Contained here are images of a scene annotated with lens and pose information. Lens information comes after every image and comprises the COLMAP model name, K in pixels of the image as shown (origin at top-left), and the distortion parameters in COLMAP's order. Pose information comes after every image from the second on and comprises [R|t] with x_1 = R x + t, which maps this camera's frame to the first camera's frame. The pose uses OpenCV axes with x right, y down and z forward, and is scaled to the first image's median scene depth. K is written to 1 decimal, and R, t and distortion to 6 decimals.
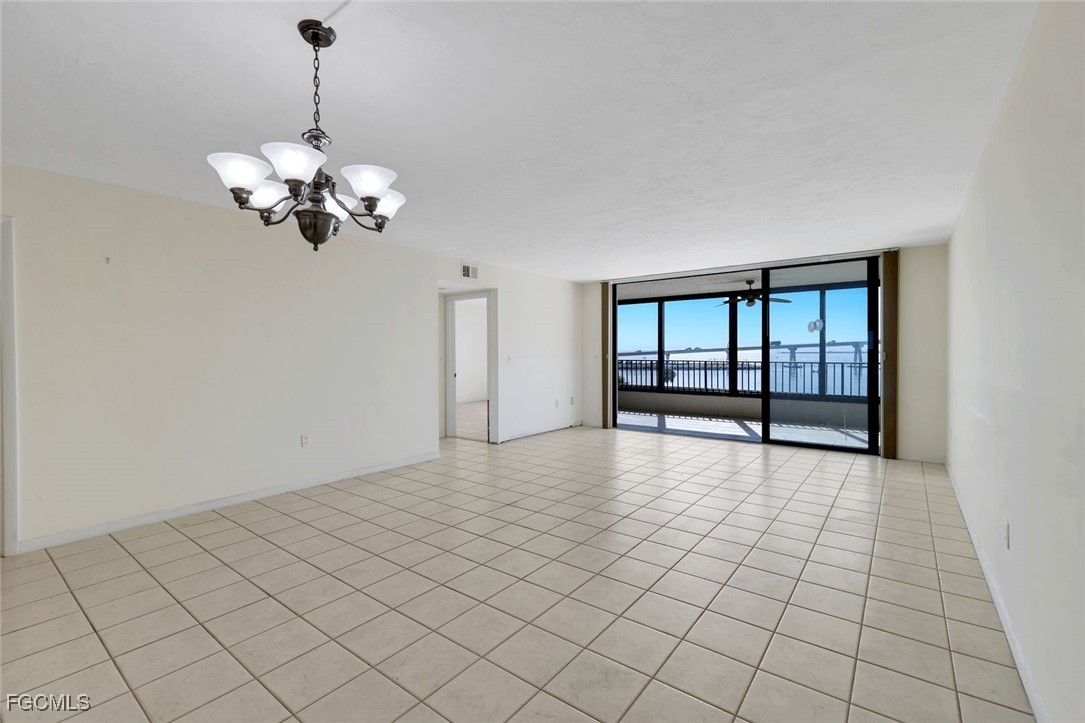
lens RADIAL K [[470.2, 0, 544.8], [0, 470.2, 352.0], [0, 0, 1]] dist [0.001690, 0.000366]
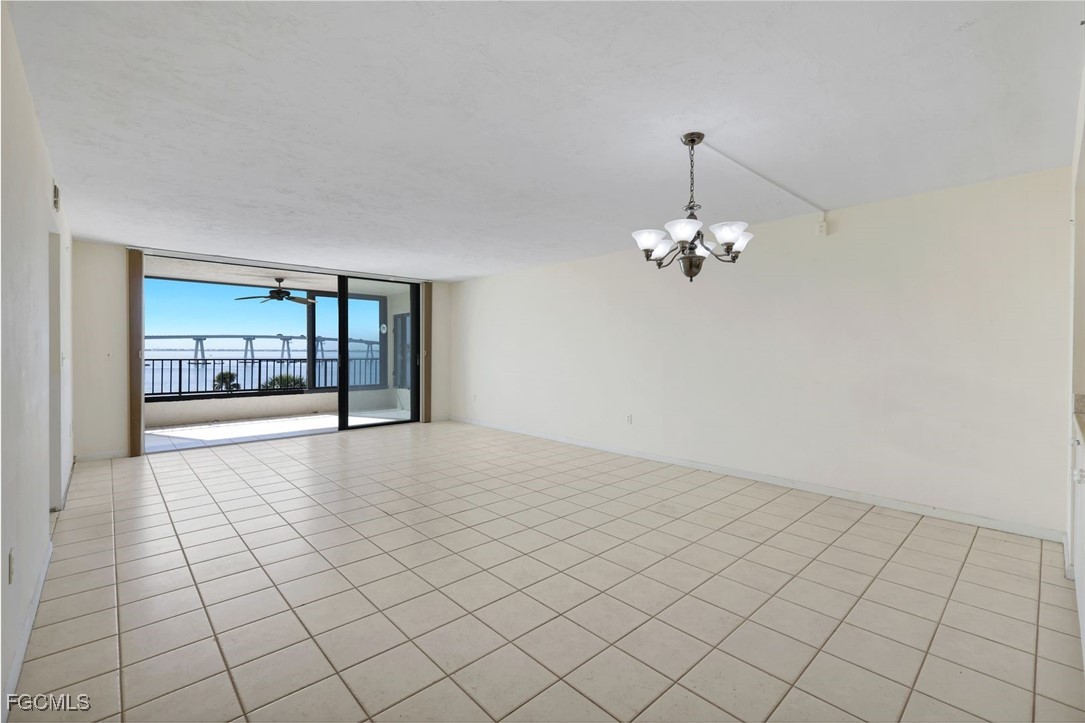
lens RADIAL K [[470.2, 0, 544.8], [0, 470.2, 352.0], [0, 0, 1]] dist [0.001690, 0.000366]
pose [[0.175185, 0.005557, 0.984520, -0.564374], [-0.014439, 0.999891, -0.003074, 0.000938], [-0.984430, -0.013677, 0.175246, 0.326350]]
